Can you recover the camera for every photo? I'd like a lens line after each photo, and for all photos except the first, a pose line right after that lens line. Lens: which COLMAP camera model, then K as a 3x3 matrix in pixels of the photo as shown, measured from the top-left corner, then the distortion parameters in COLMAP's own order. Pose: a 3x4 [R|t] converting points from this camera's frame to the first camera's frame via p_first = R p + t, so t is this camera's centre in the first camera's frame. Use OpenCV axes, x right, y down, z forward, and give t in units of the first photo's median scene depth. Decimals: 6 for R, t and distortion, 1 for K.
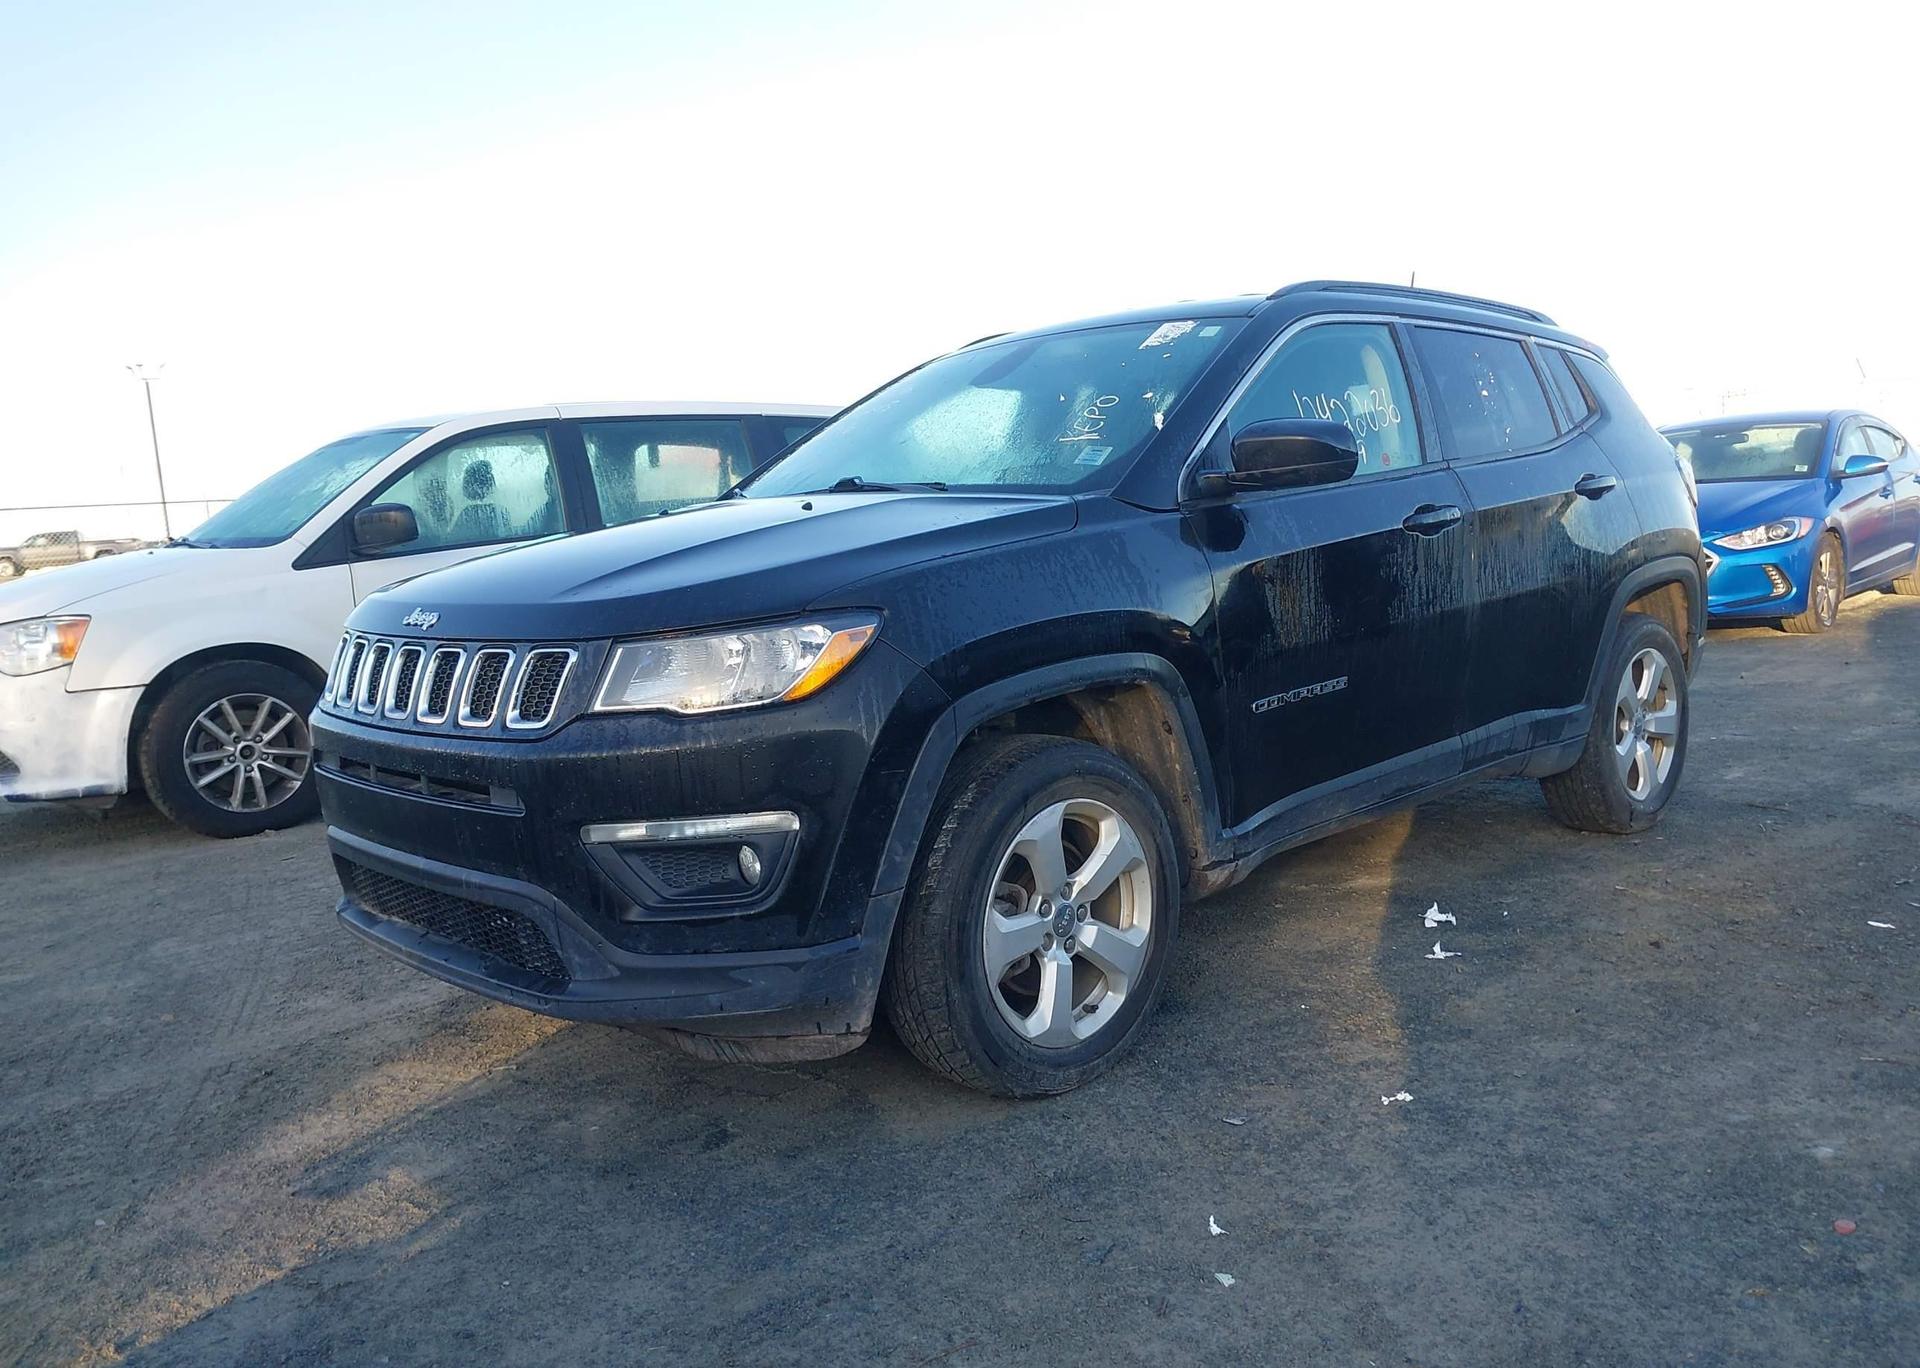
lens RADIAL K [[1418.2, 0, 959.5], [0, 1418.2, 712.0], [0, 0, 1]] dist [0.069156, -0.065898]
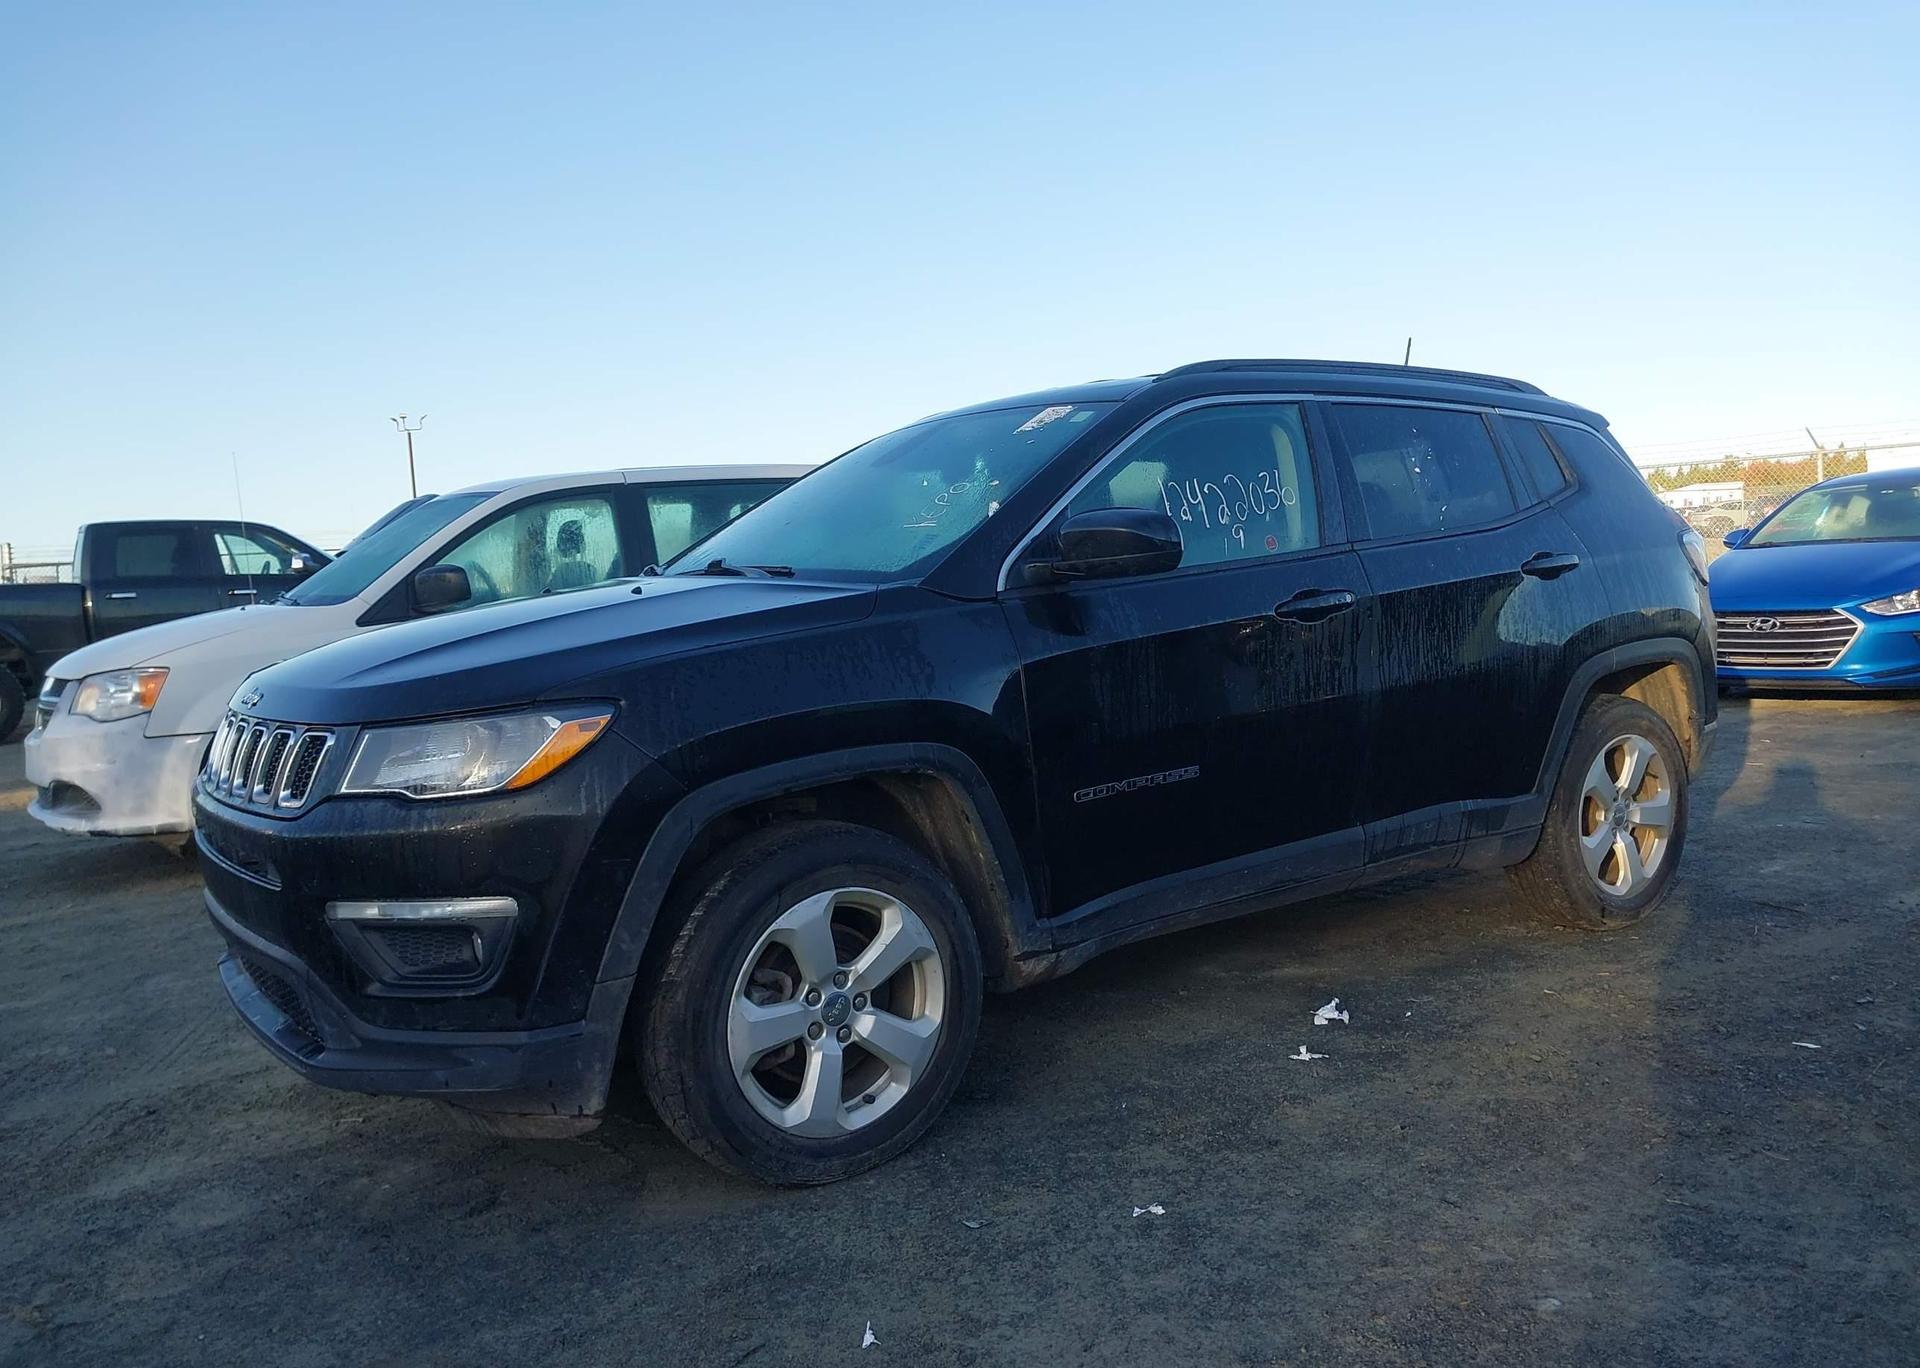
lens RADIAL K [[1433.6, 0, 1096.5], [0, 1433.6, 687.5], [0, 0, 1]] dist [0.070130, -0.075935]
pose [[0.989778, 0.019844, -0.141226, 0.382920], [-0.025070, 0.999061, -0.035322, -0.047133], [0.140393, 0.038501, 0.989347, 0.011338]]
